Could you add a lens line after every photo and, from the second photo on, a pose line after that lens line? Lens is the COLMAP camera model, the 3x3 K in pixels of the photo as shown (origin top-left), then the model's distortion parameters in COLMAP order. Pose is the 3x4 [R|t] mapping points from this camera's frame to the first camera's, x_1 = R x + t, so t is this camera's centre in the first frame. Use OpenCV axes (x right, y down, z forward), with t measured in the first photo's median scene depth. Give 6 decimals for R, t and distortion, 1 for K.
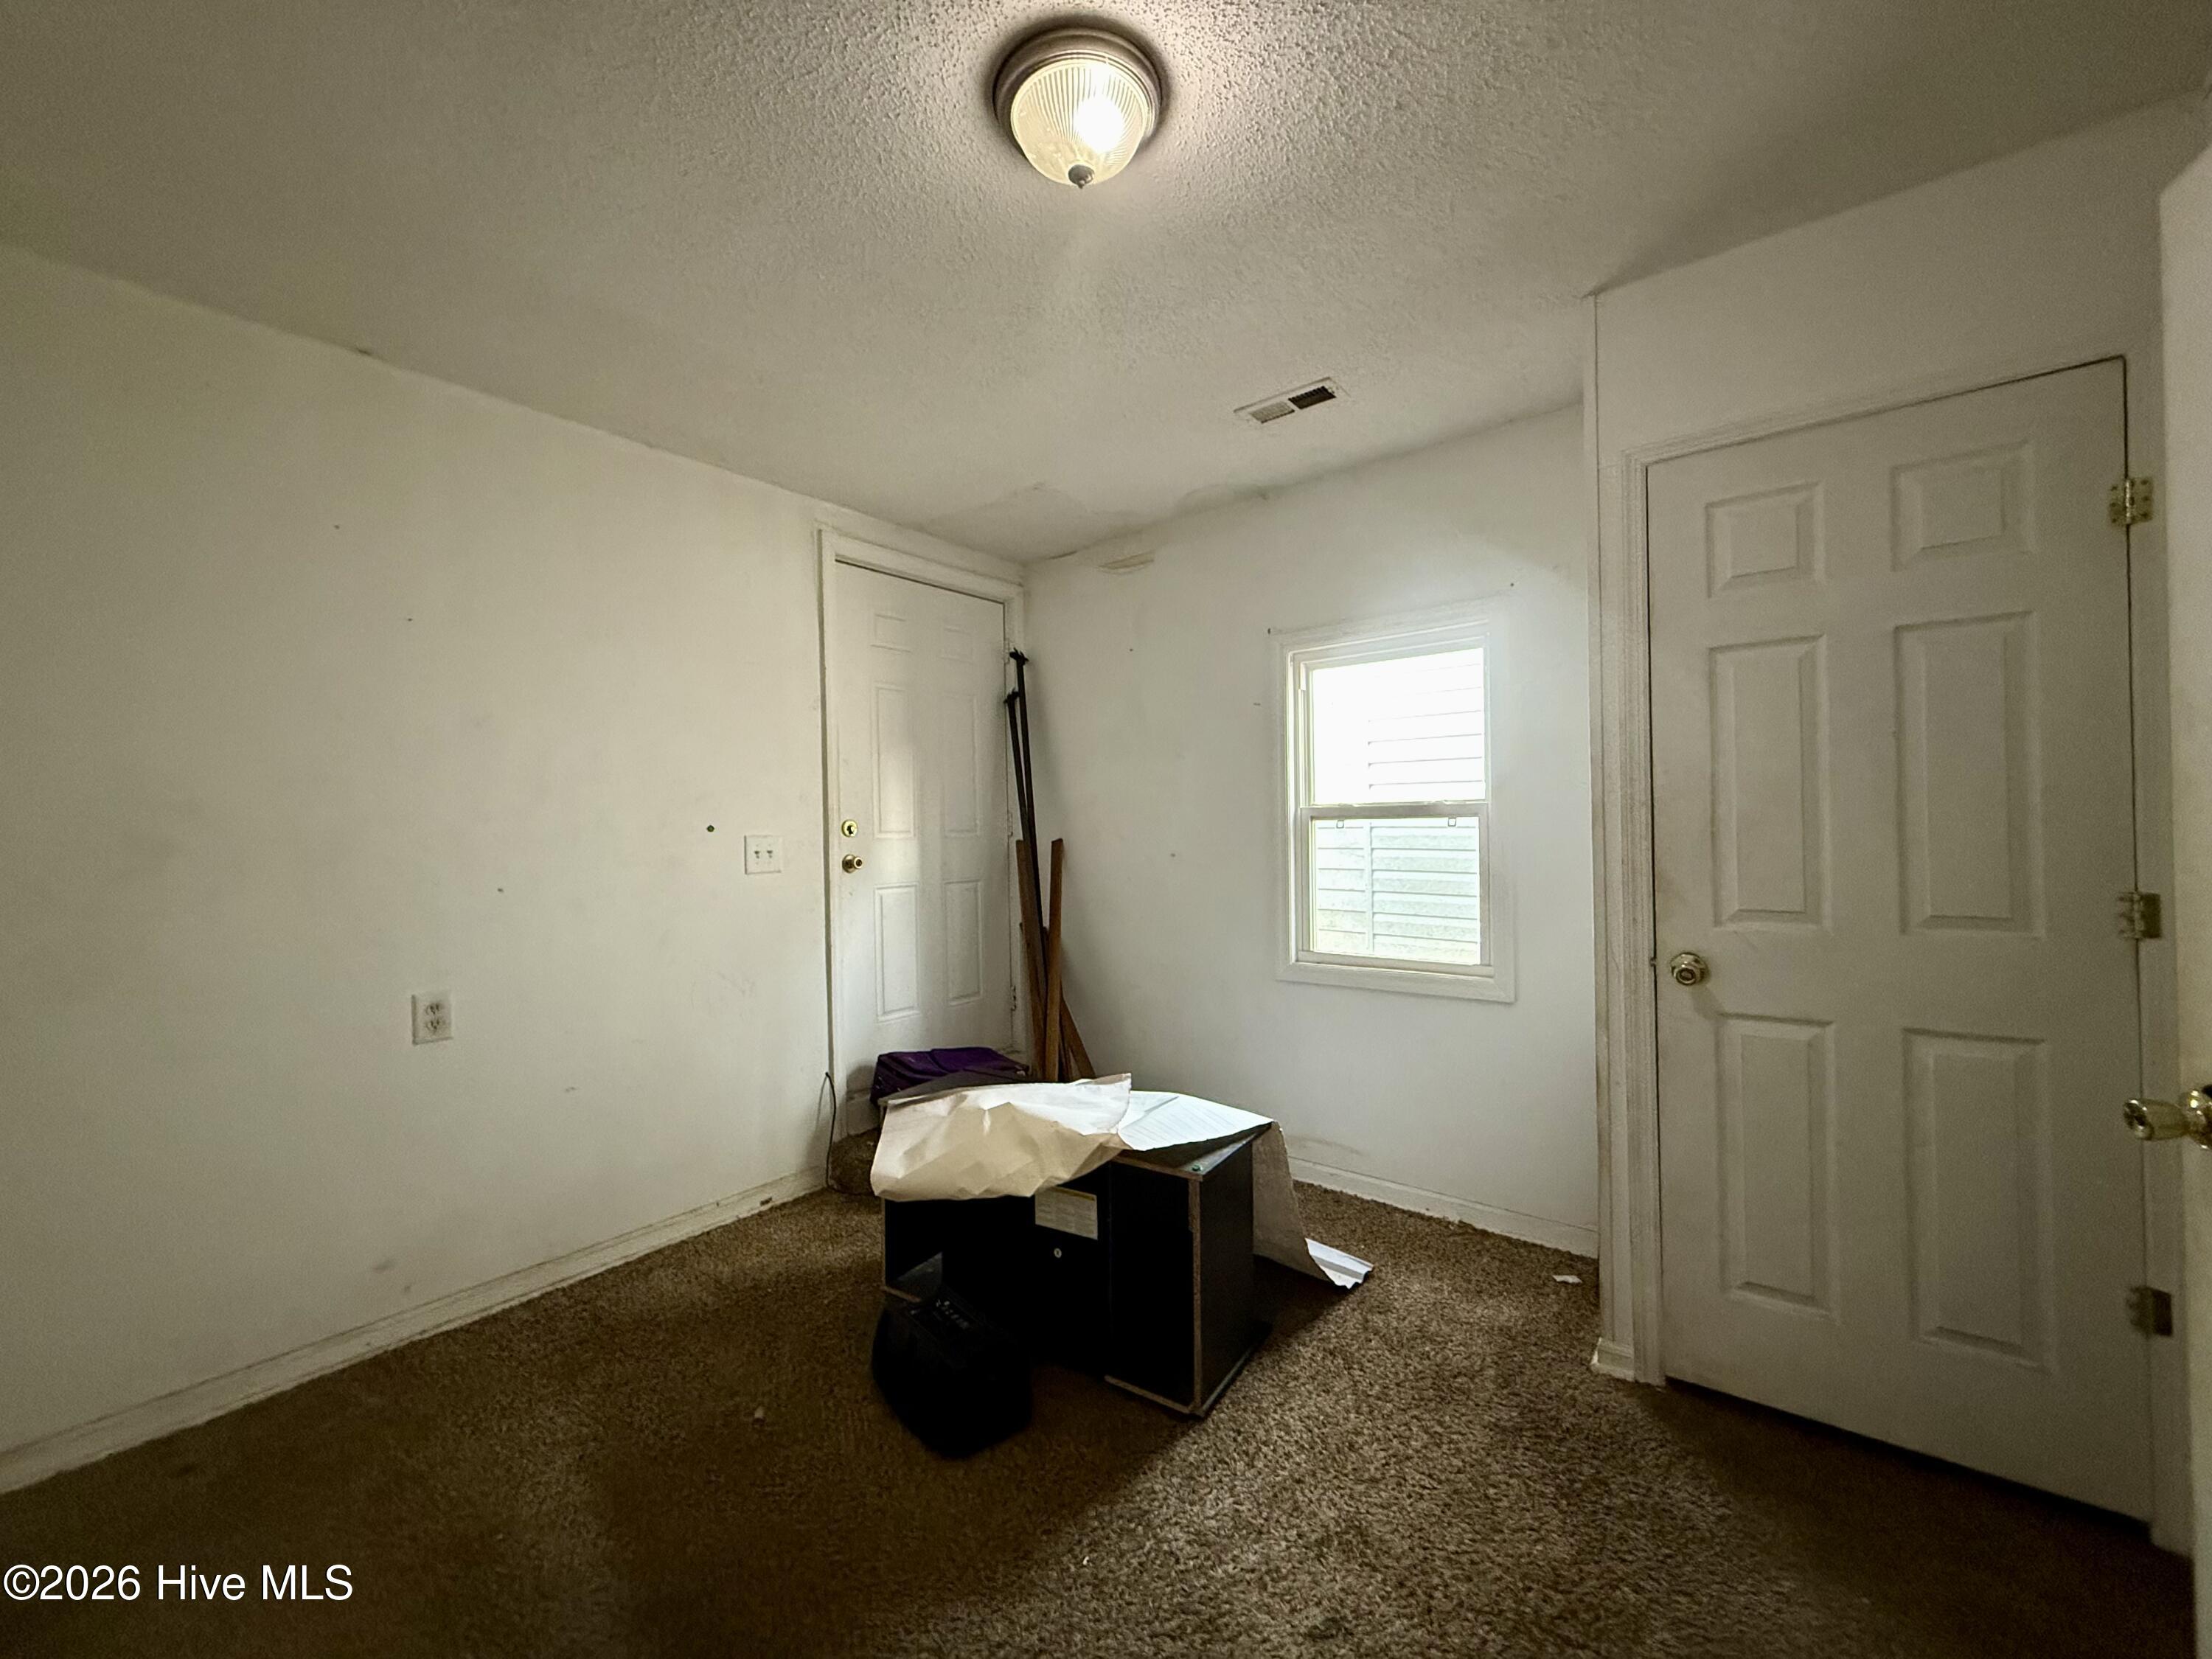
lens RADIAL K [[895.9, 0, 1106.0], [0, 895.9, 829.5], [0, 0, 1]] dist [0.000401, 0.000072]
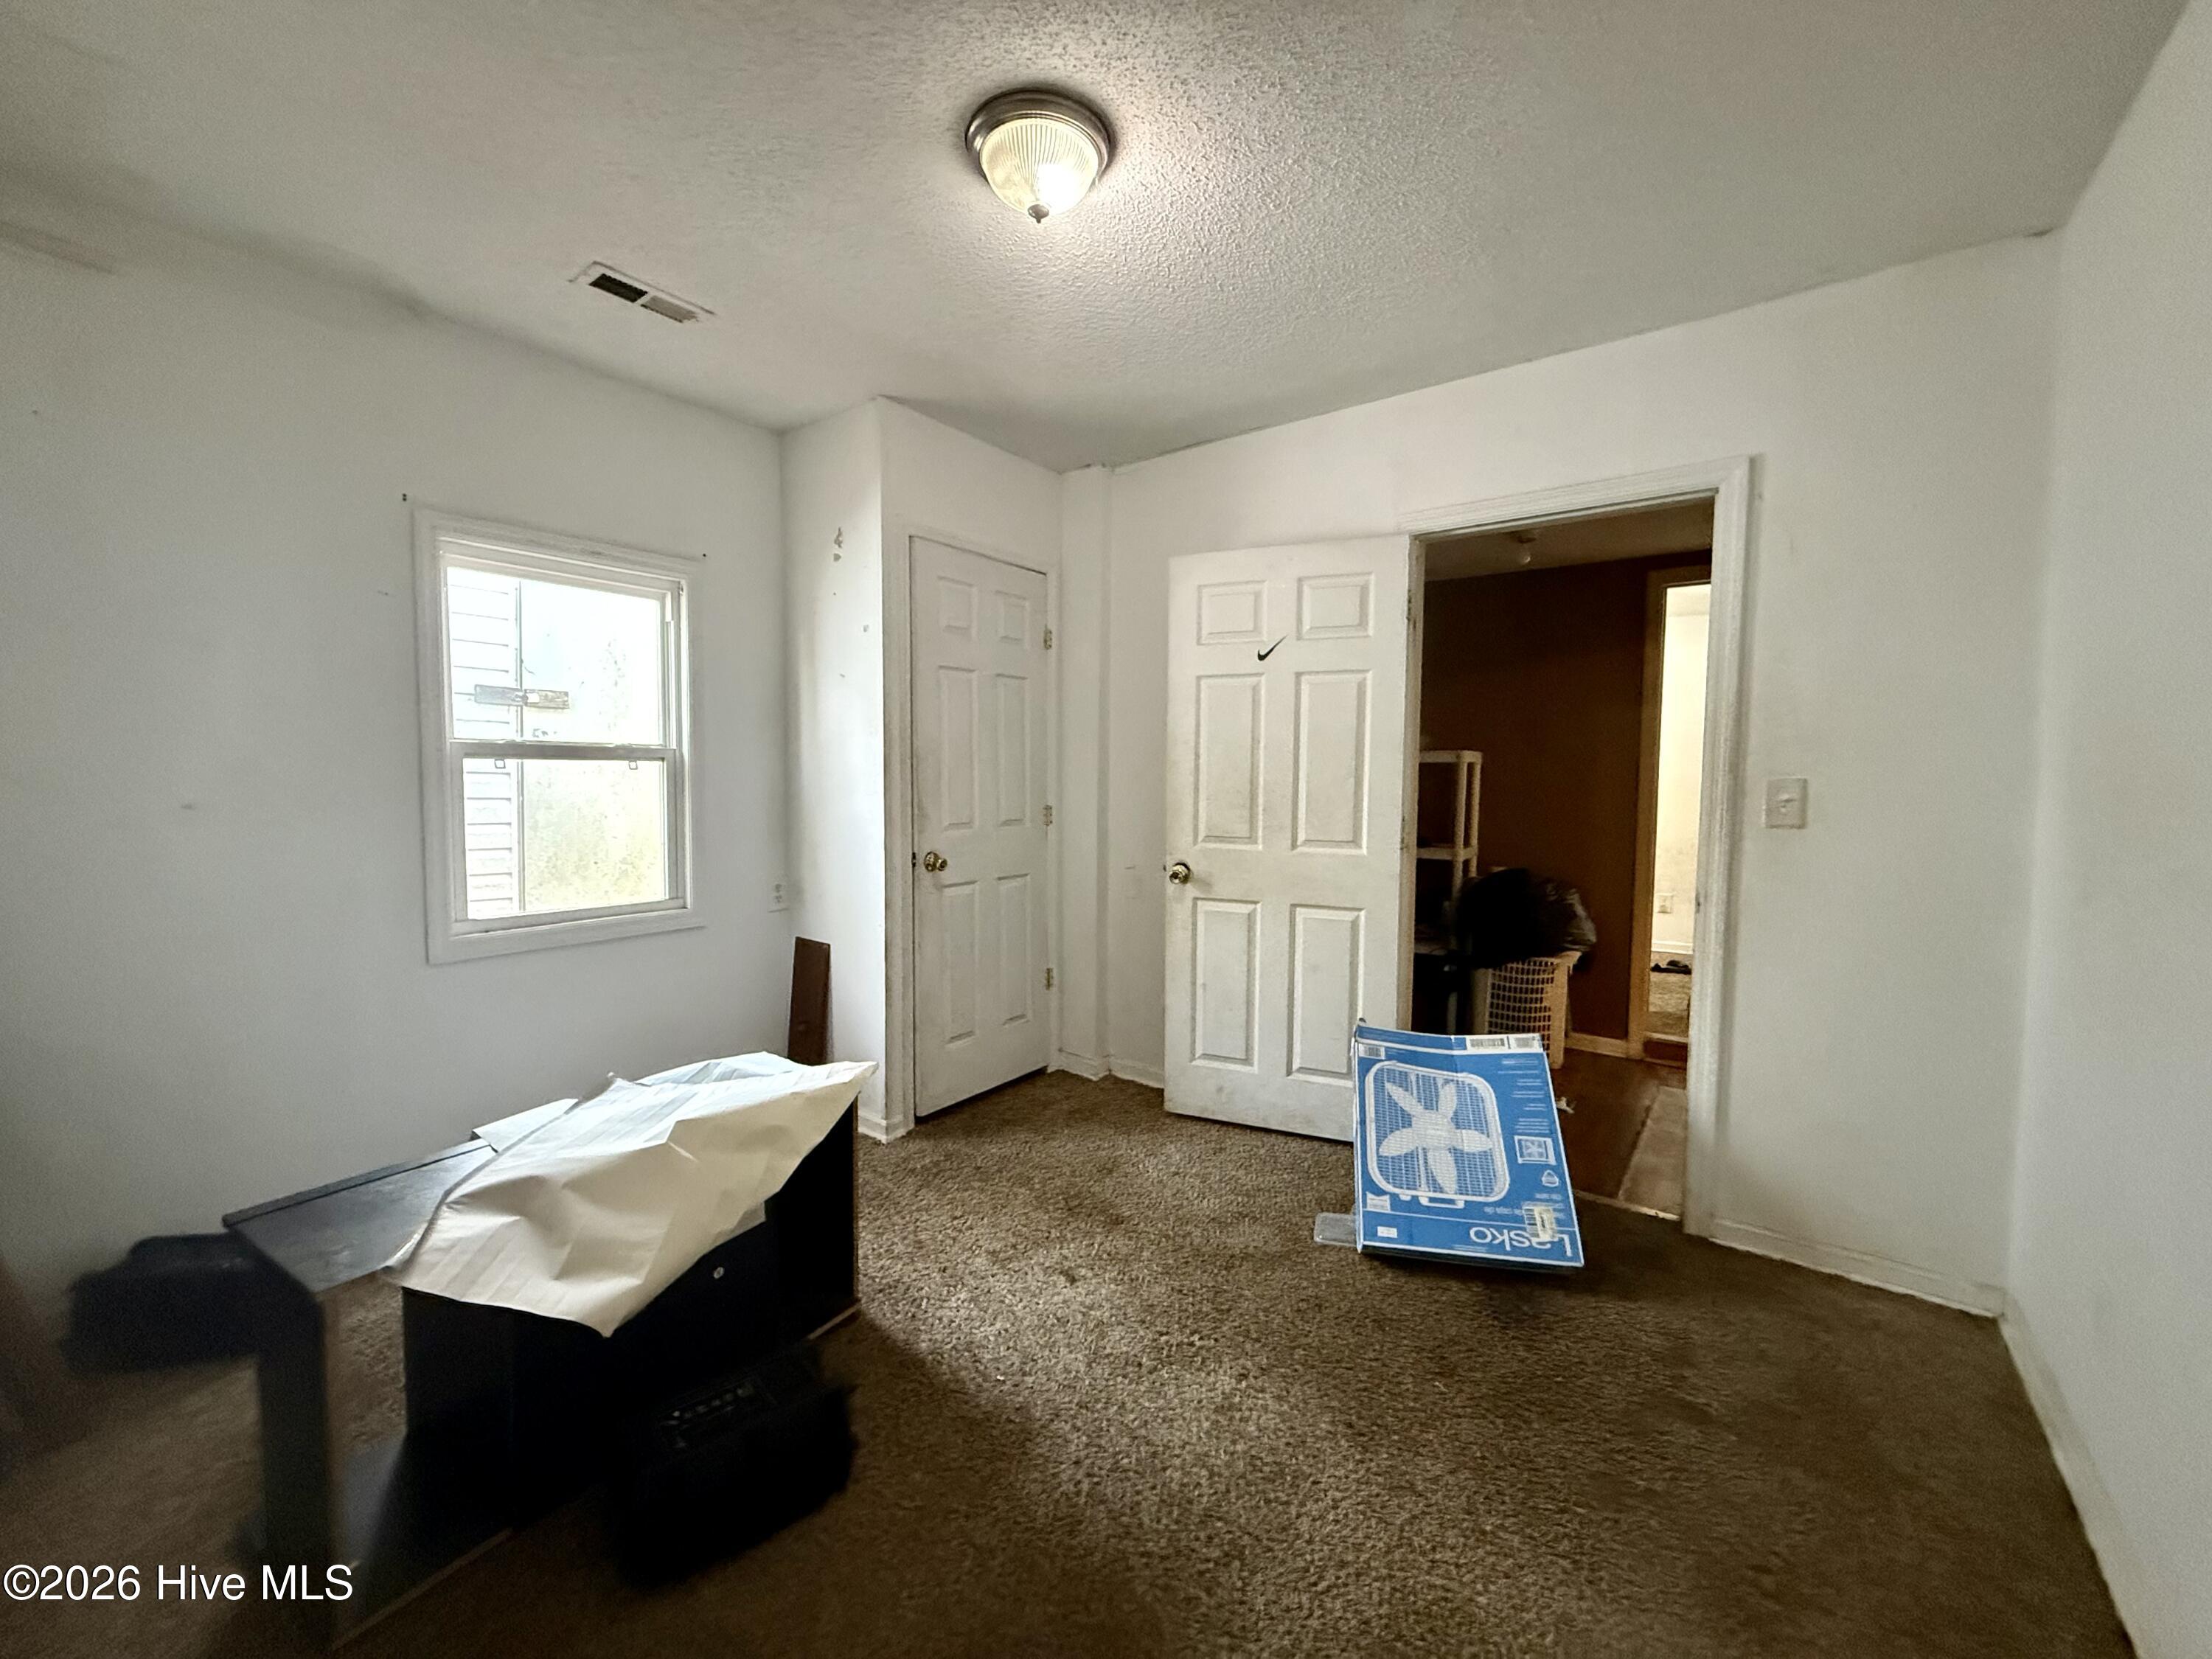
lens RADIAL K [[895.9, 0, 1106.0], [0, 895.9, 829.5], [0, 0, 1]] dist [0.000401, 0.000072]
pose [[-0.042630, -0.042474, 0.998188, -0.726035], [-0.007263, 0.999083, 0.042202, 0.018973], [-0.999065, -0.005451, -0.042899, 0.557519]]
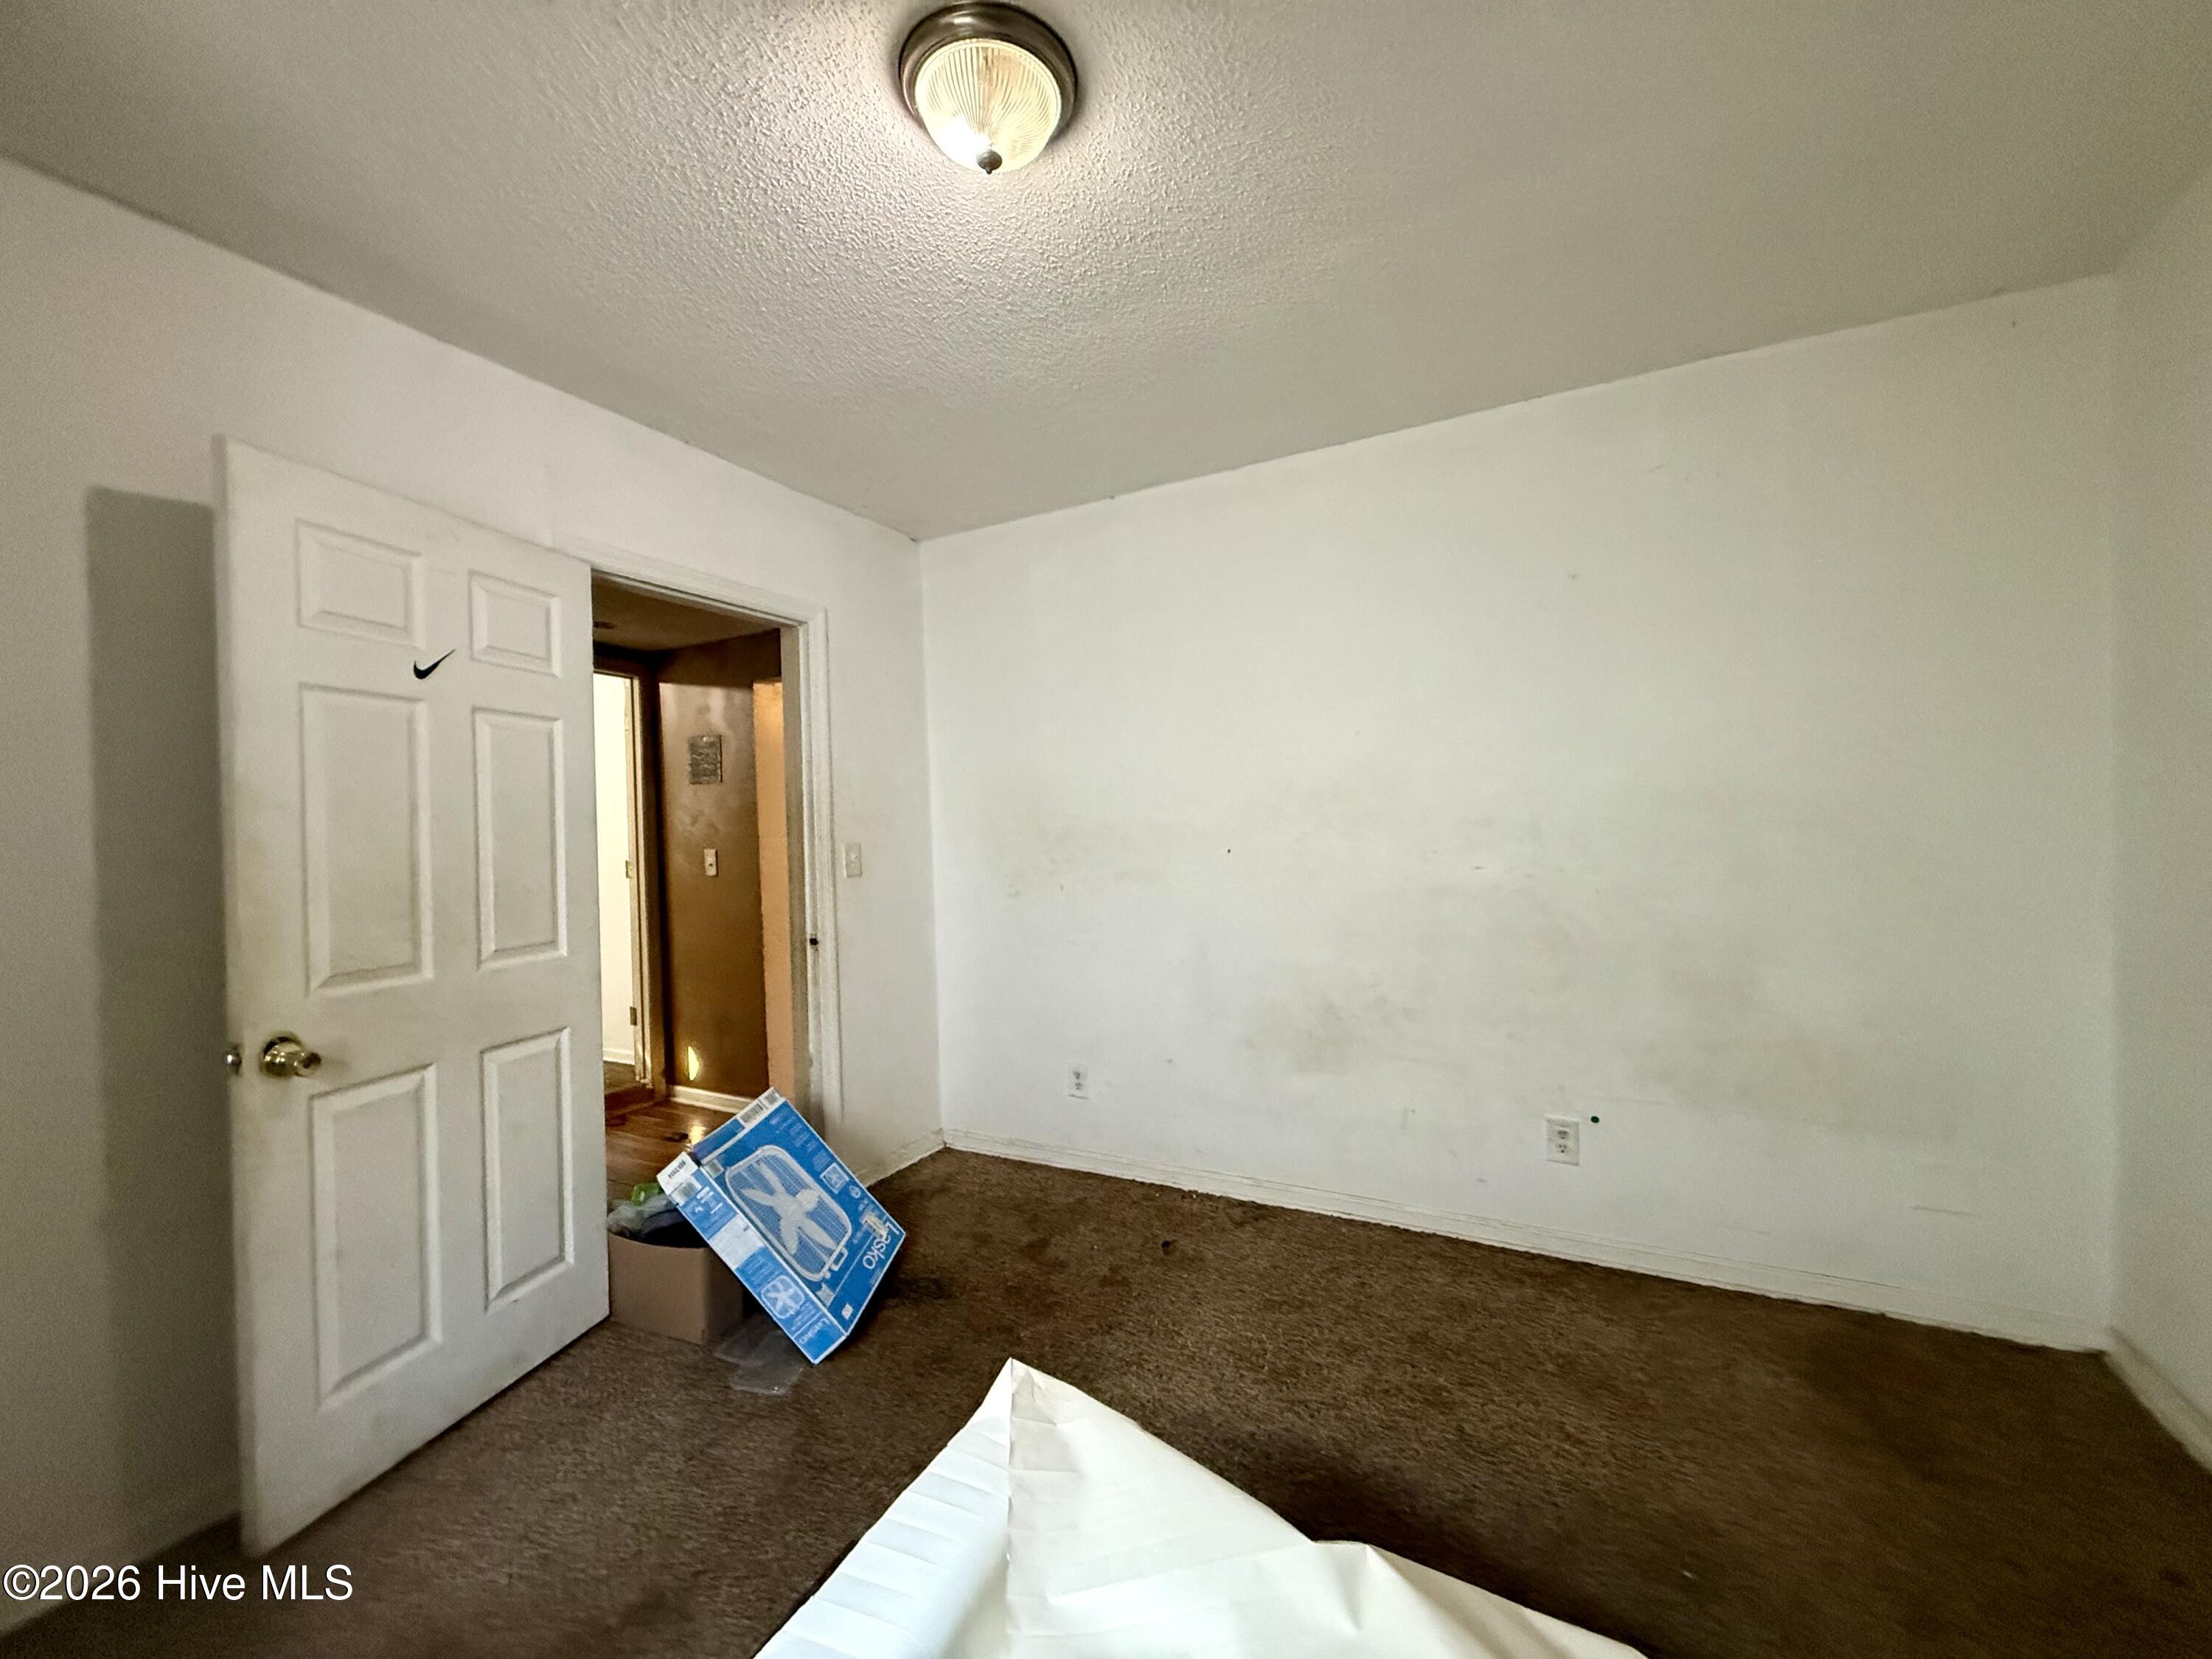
lens RADIAL K [[895.9, 0, 1106.0], [0, 895.9, 829.5], [0, 0, 1]] dist [0.000401, 0.000072]
pose [[-0.974867, 0.042090, -0.218774, 0.056391], [0.041035, 0.999114, 0.009363, -0.013594], [0.218975, 0.000150, -0.975731, 1.144999]]
